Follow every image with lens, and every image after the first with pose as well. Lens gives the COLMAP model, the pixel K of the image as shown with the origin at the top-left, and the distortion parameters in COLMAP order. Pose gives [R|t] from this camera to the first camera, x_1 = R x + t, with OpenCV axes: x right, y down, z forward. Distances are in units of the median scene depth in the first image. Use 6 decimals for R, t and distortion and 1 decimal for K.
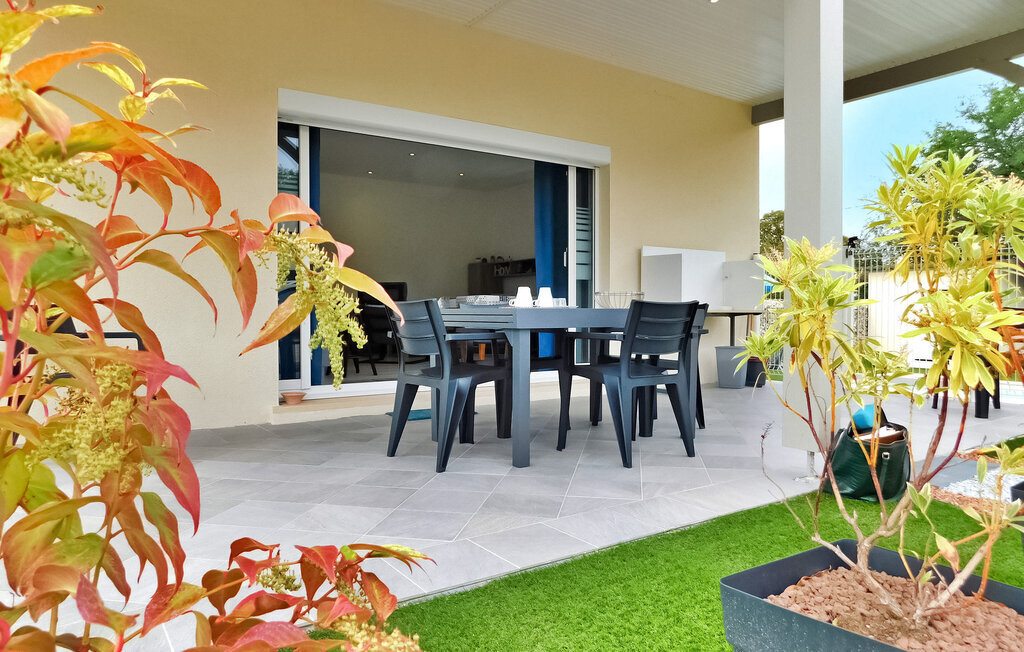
lens RADIAL K [[681.3, 0, 512.6], [0, 681.3, 326.2], [0, 0, 1]] dist [-0.045442, 0.000737]
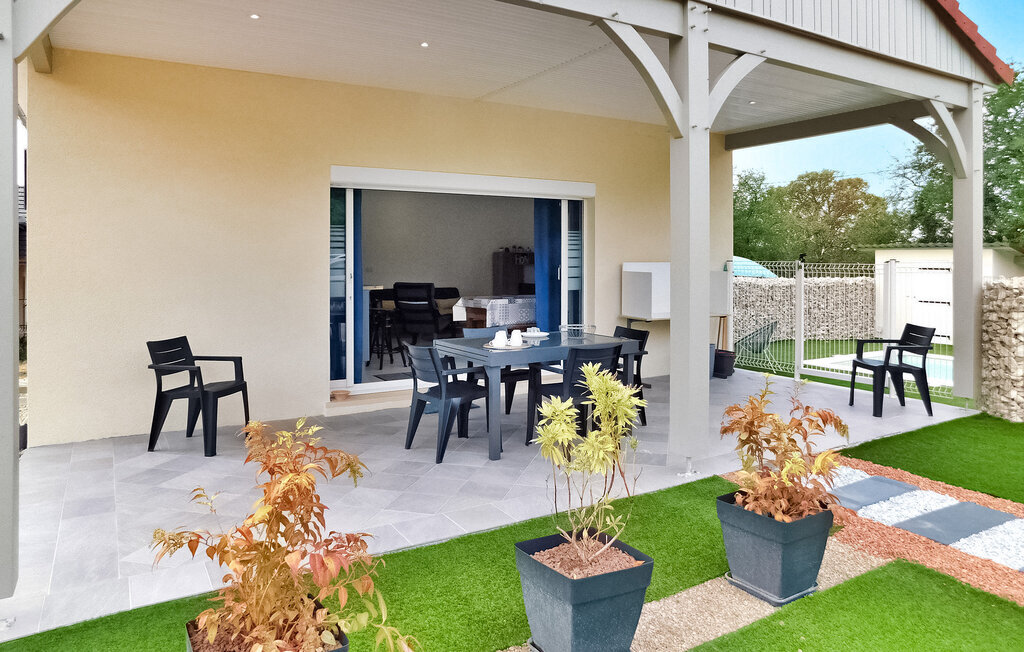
lens RADIAL K [[681.3, 0, 517.5], [0, 681.3, 258.7], [0, 0, 1]] dist [-0.045442, 0.000737]
pose [[0.998396, 0.001385, -0.056608, 0.109035], [-0.002926, 0.999627, -0.027156, -0.140583], [0.056550, 0.027278, 0.998027, -0.351205]]
